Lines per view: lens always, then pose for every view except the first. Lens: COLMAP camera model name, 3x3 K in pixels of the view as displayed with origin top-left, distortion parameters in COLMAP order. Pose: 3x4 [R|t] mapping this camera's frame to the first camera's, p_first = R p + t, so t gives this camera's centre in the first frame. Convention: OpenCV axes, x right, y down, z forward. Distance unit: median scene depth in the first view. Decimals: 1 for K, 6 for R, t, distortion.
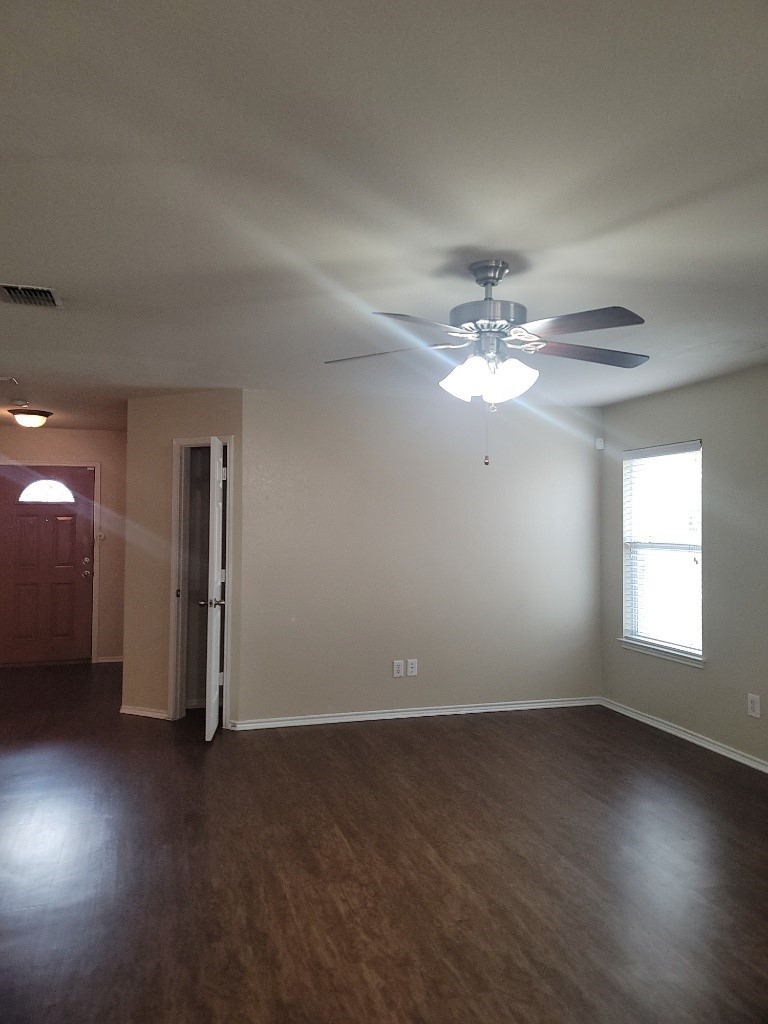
lens RADIAL K [[720.4, 0, 371.5], [0, 720.4, 516.8], [0, 0, 1]] dist [0.028466, -0.004597]
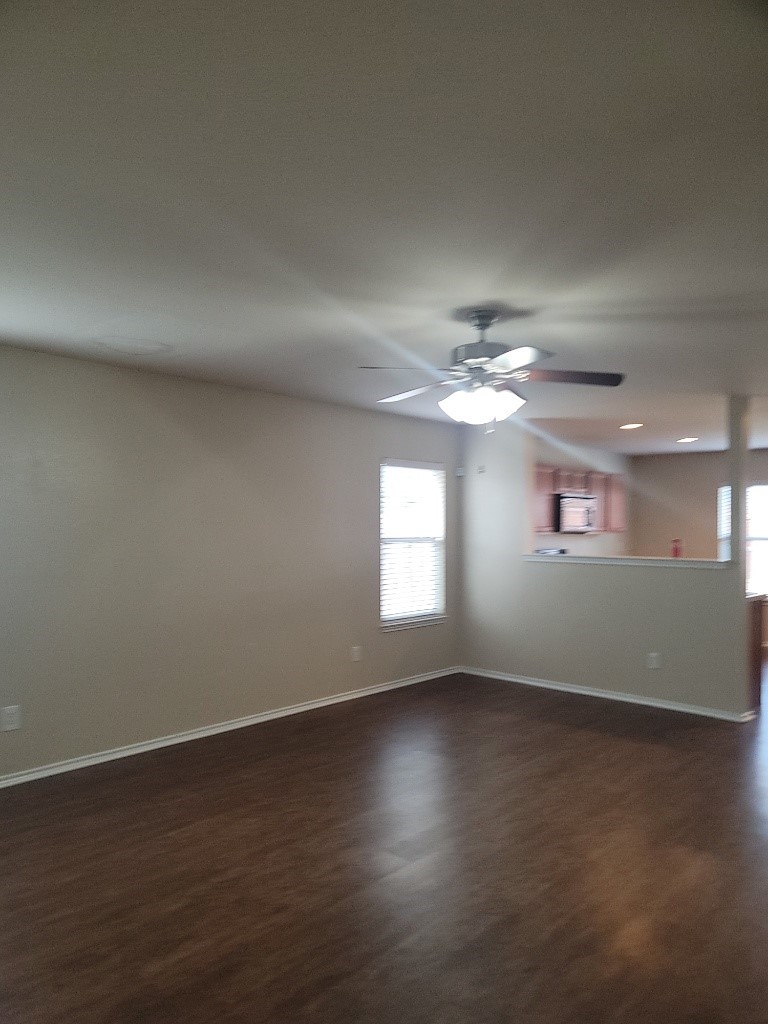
lens RADIAL K [[720.4, 0, 371.5], [0, 720.4, 516.8], [0, 0, 1]] dist [0.028466, -0.004597]
pose [[-0.487929, -0.010214, 0.872824, -0.795562], [-0.015505, 0.999875, 0.003033, -0.010655], [-0.872746, -0.012053, -0.488026, 1.639040]]
